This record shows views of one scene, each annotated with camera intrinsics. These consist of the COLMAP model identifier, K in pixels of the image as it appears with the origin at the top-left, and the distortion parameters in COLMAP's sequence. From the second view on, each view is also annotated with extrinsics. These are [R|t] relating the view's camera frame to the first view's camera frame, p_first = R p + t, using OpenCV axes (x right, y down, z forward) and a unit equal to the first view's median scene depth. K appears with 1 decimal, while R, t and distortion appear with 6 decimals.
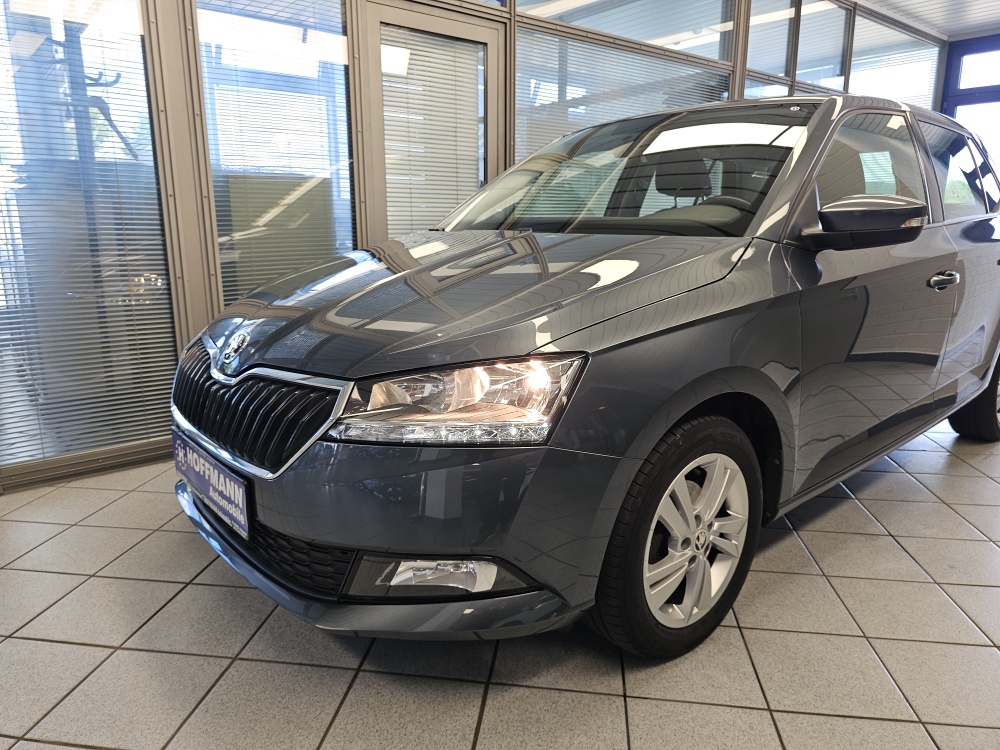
lens RADIAL K [[666.6, 0, 500.9], [0, 666.6, 367.3], [0, 0, 1]] dist [0.037943, -0.050387]
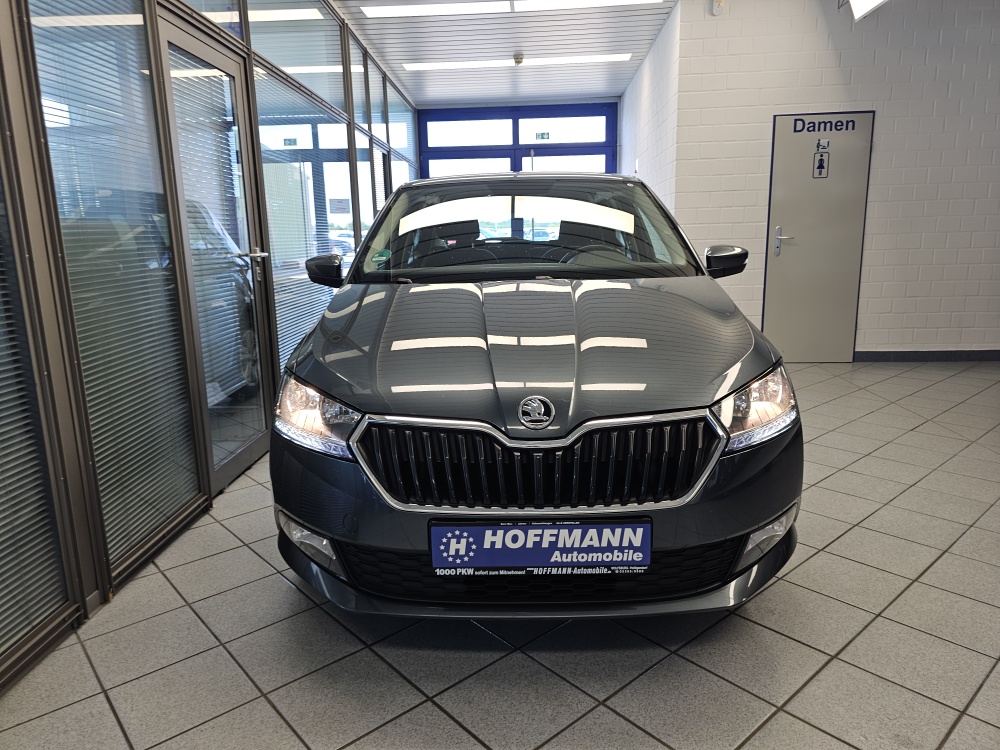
lens RADIAL K [[666.6, 0, 500.9], [0, 666.6, 367.3], [0, 0, 1]] dist [0.037943, -0.050387]
pose [[0.653829, -0.153714, 0.740865, -0.517733], [0.179554, 0.982699, 0.045429, -0.067705], [-0.735030, 0.103323, 0.670116, 0.156415]]
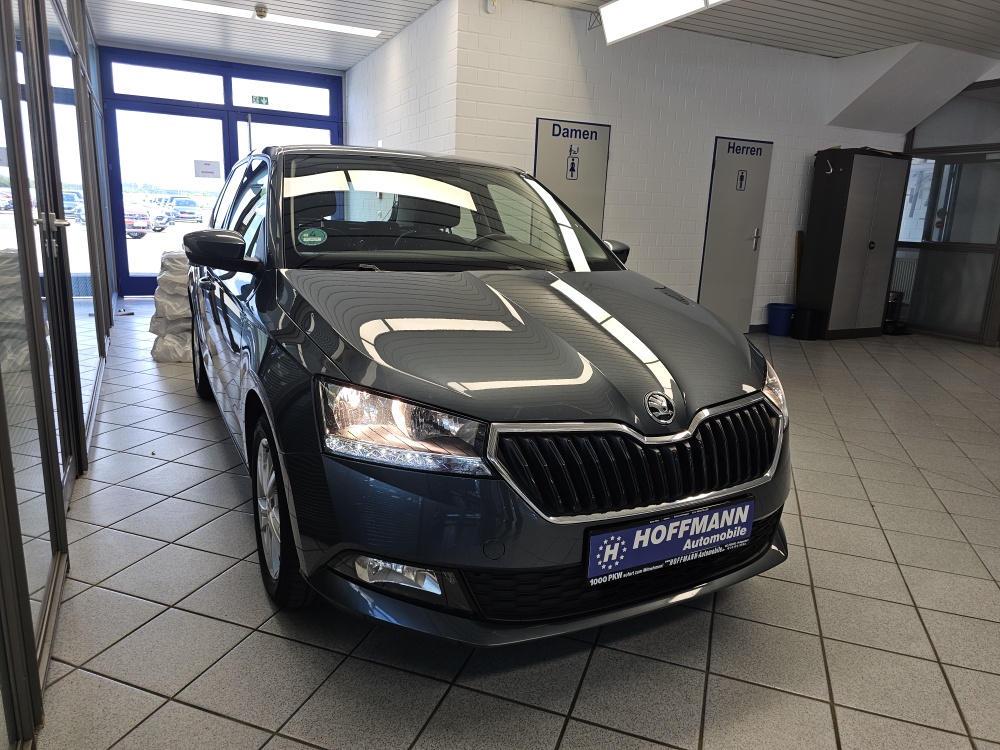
lens RADIAL K [[666.6, 0, 500.9], [0, 666.6, 367.3], [0, 0, 1]] dist [0.037943, -0.050387]
pose [[0.202160, -0.196876, 0.959360, -0.629305], [0.167483, 0.972105, 0.164199, -0.133786], [-0.964925, 0.127482, 0.229494, 0.442120]]
